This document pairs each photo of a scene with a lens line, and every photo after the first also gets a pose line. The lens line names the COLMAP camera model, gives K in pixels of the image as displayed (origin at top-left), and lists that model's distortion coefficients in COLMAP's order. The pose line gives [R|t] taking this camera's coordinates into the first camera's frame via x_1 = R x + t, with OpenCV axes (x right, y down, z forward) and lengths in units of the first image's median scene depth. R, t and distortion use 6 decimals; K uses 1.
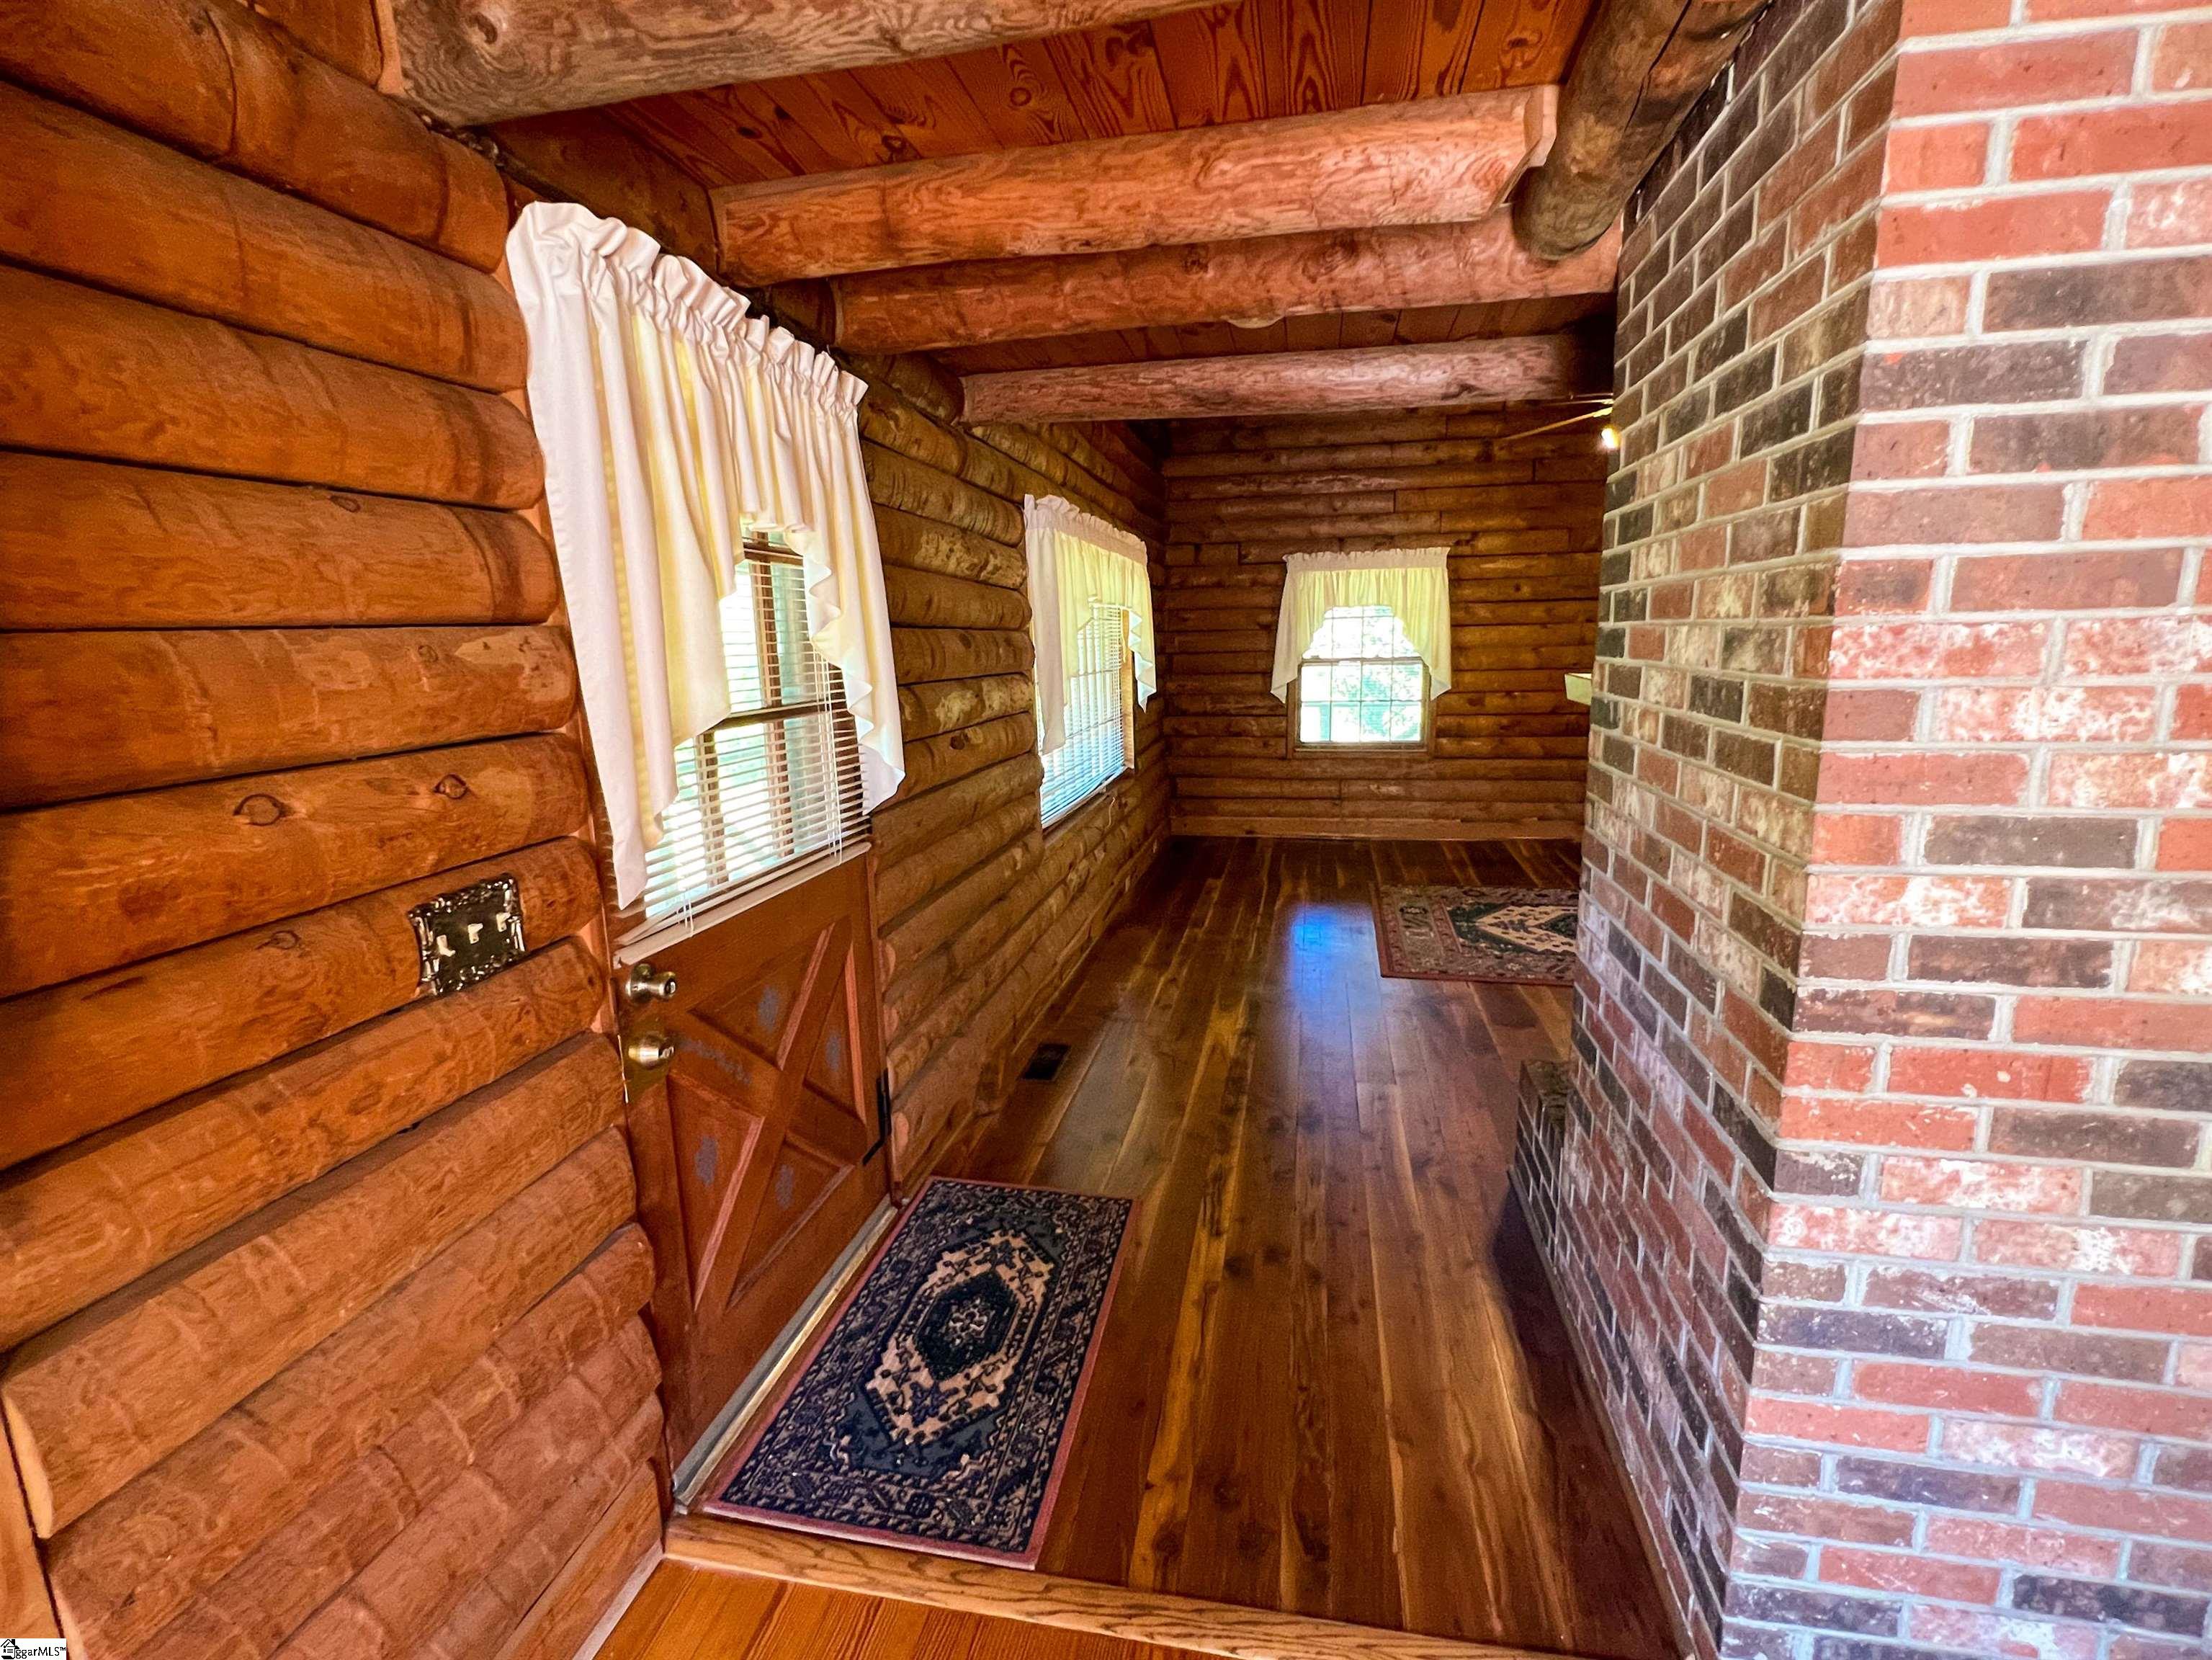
lens RADIAL K [[1012.8, 0, 1106.2], [0, 1012.8, 832.3], [0, 0, 1]] dist [0.000900, 0.000072]
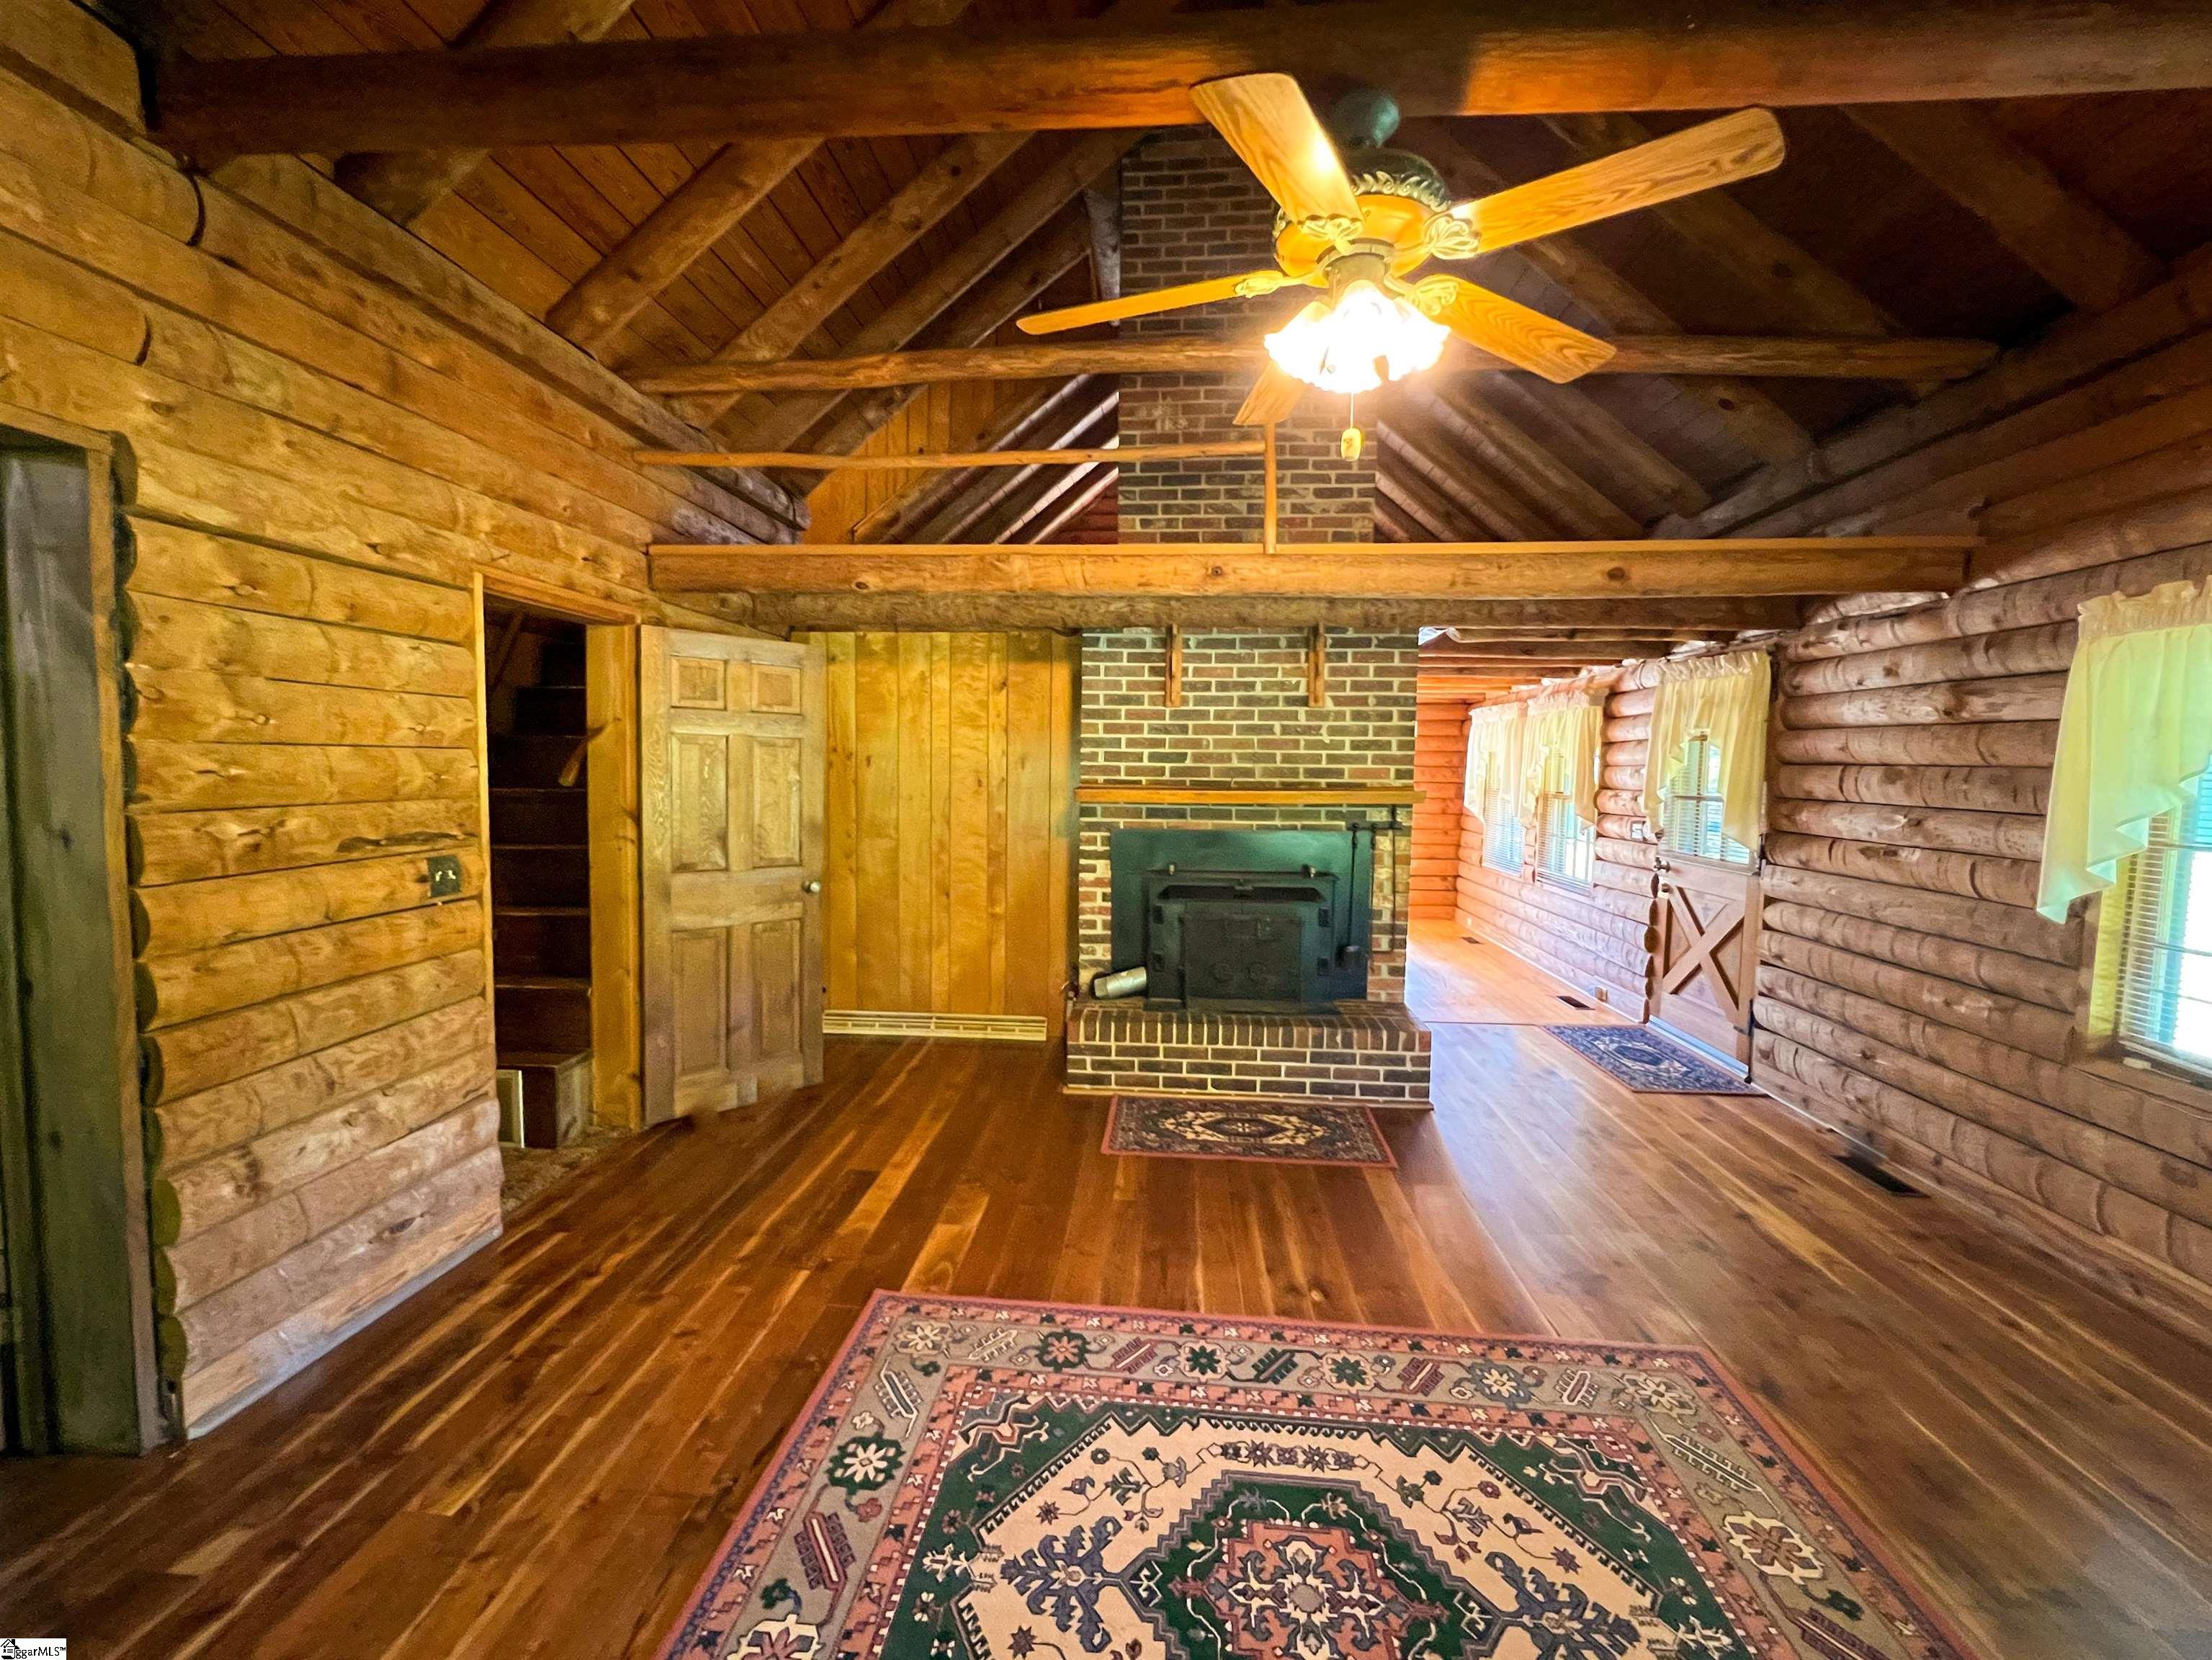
lens RADIAL K [[928.8, 0, 1102.4], [0, 928.8, 825.3], [0, 0, 1]] dist [-0.006162, 0.001049]
pose [[-0.992545, 0.016074, -0.120818, 0.631850], [-0.015364, 0.966858, 0.254852, -0.264160], [0.120910, 0.254808, -0.959403, 1.298028]]
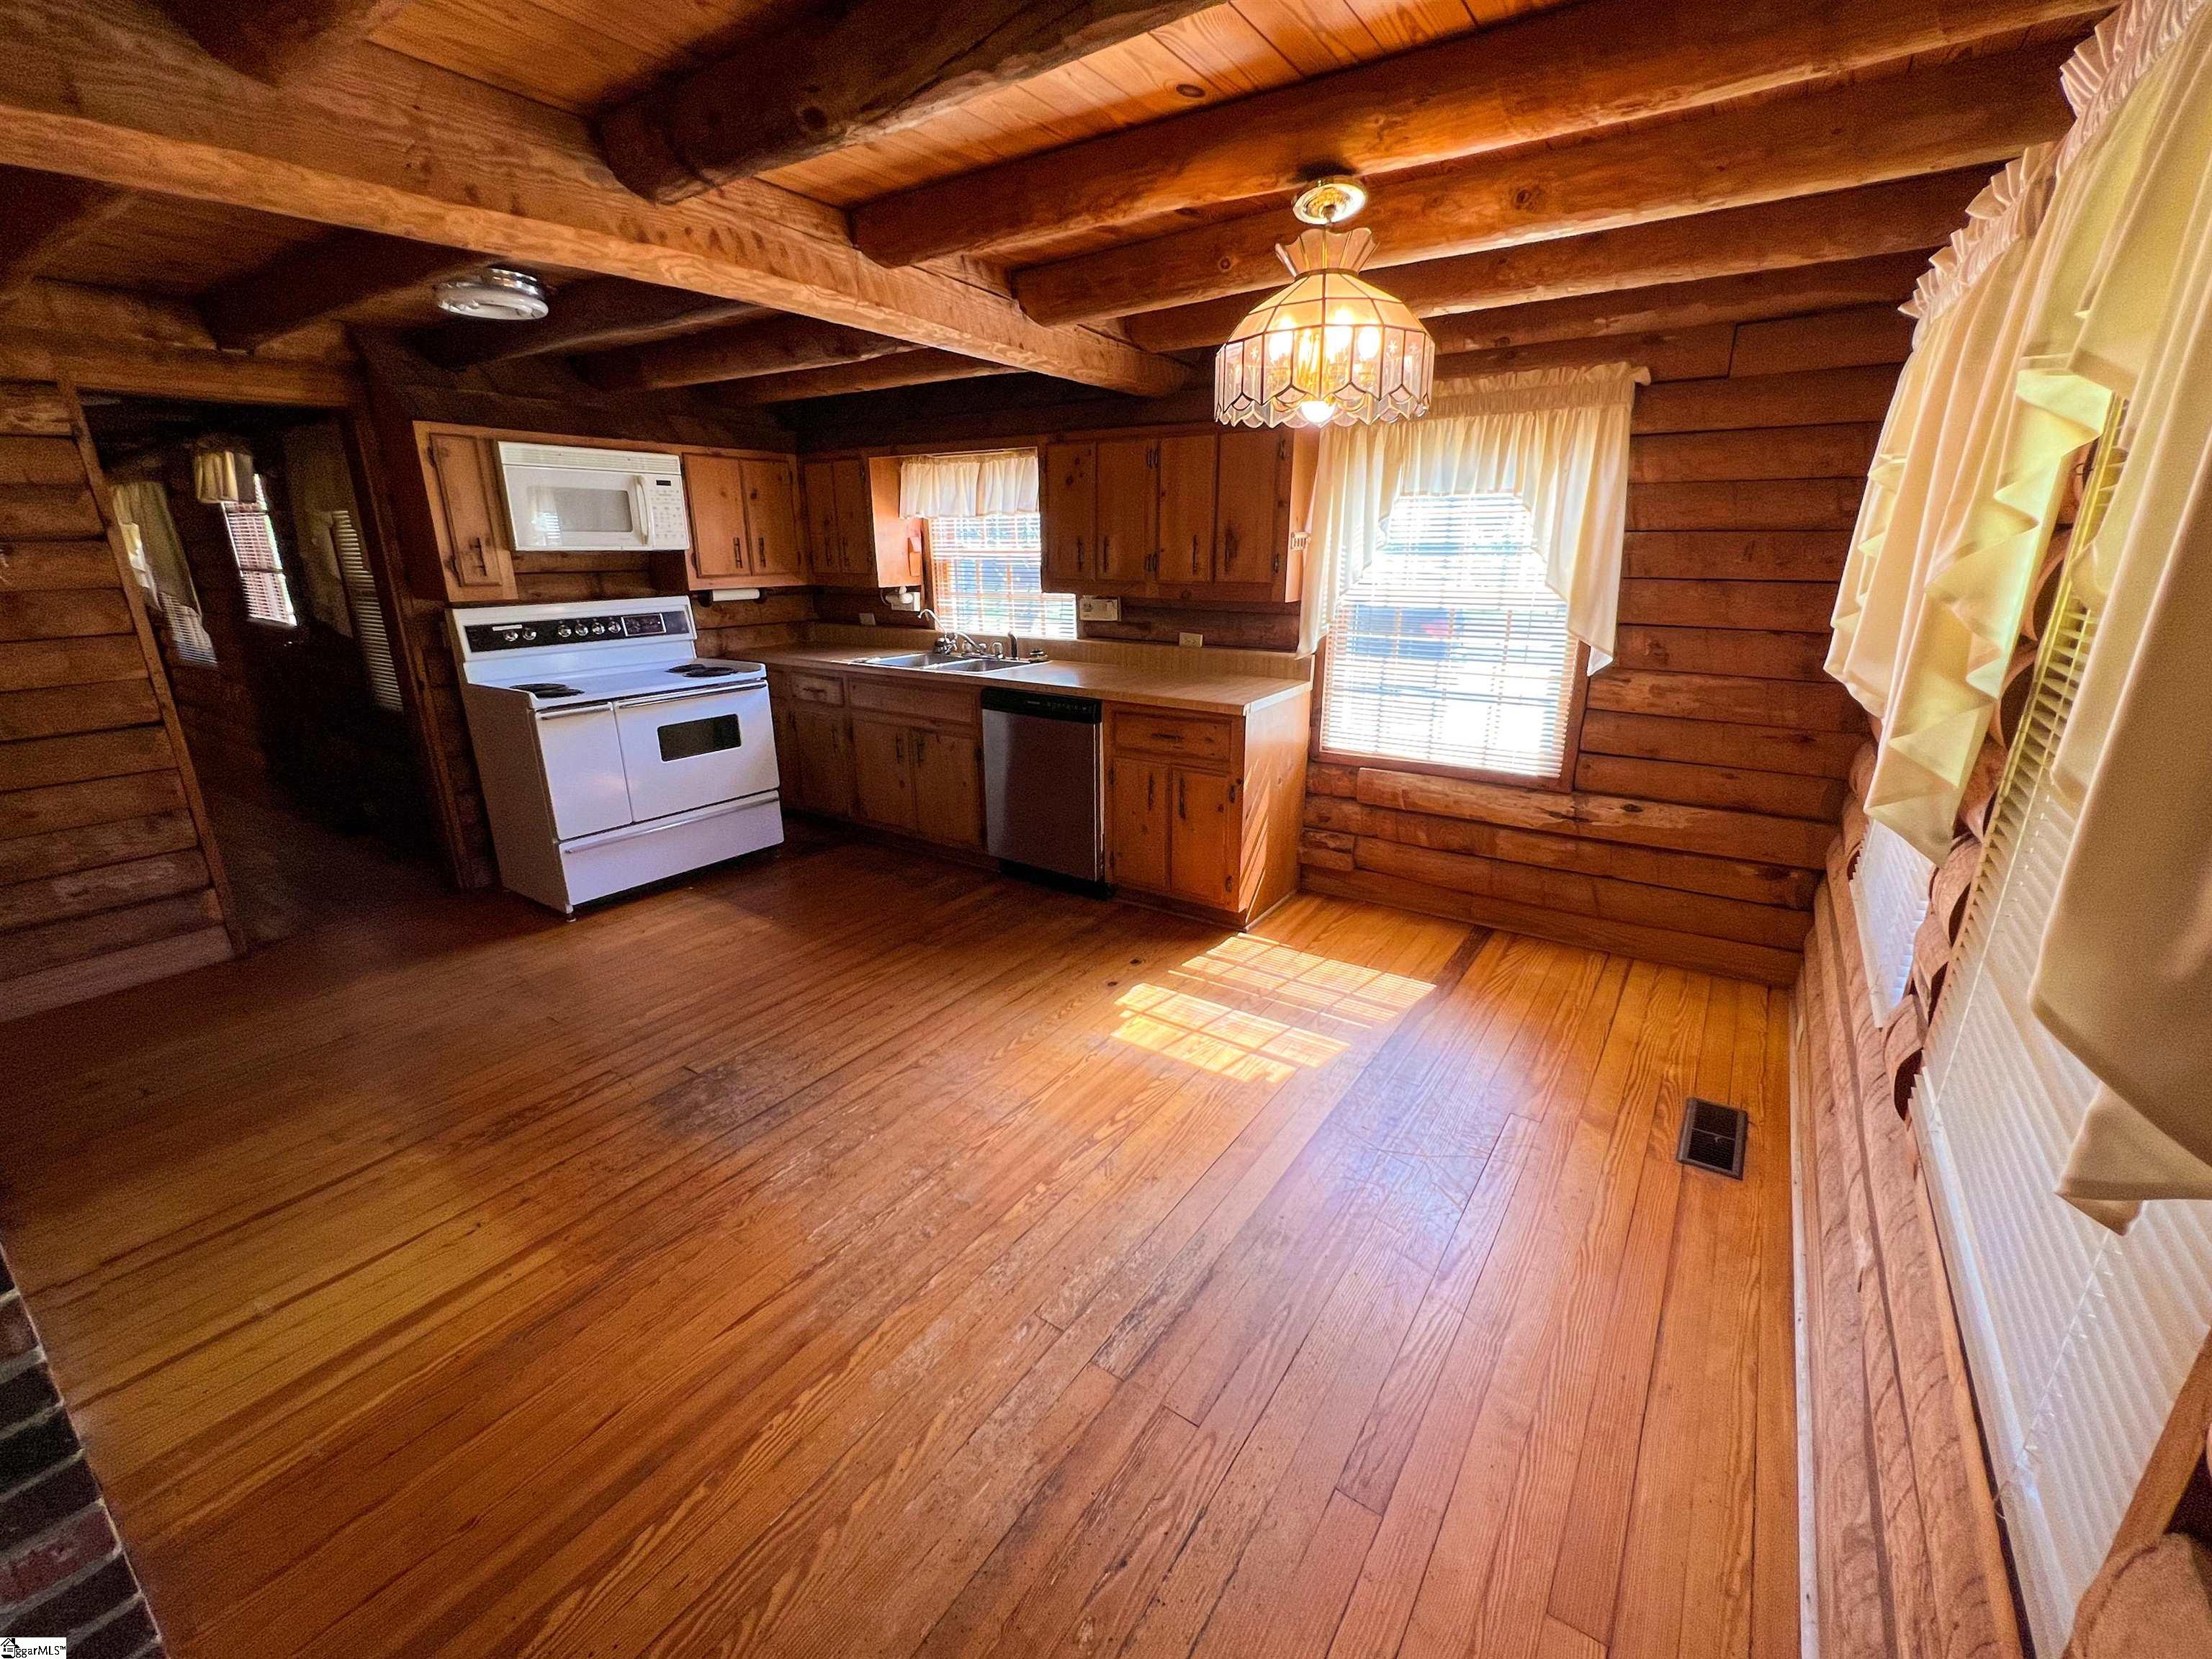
lens RADIAL K [[929.4, 0, 1102.2], [0, 929.4, 831.5], [0, 0, 1]] dist [-0.001252, -0.000149]
pose [[-0.920854, -0.087589, 0.379943, -0.094000], [0.103167, 0.884979, 0.454058, -0.053858], [-0.376012, 0.457319, -0.805900, 0.282897]]
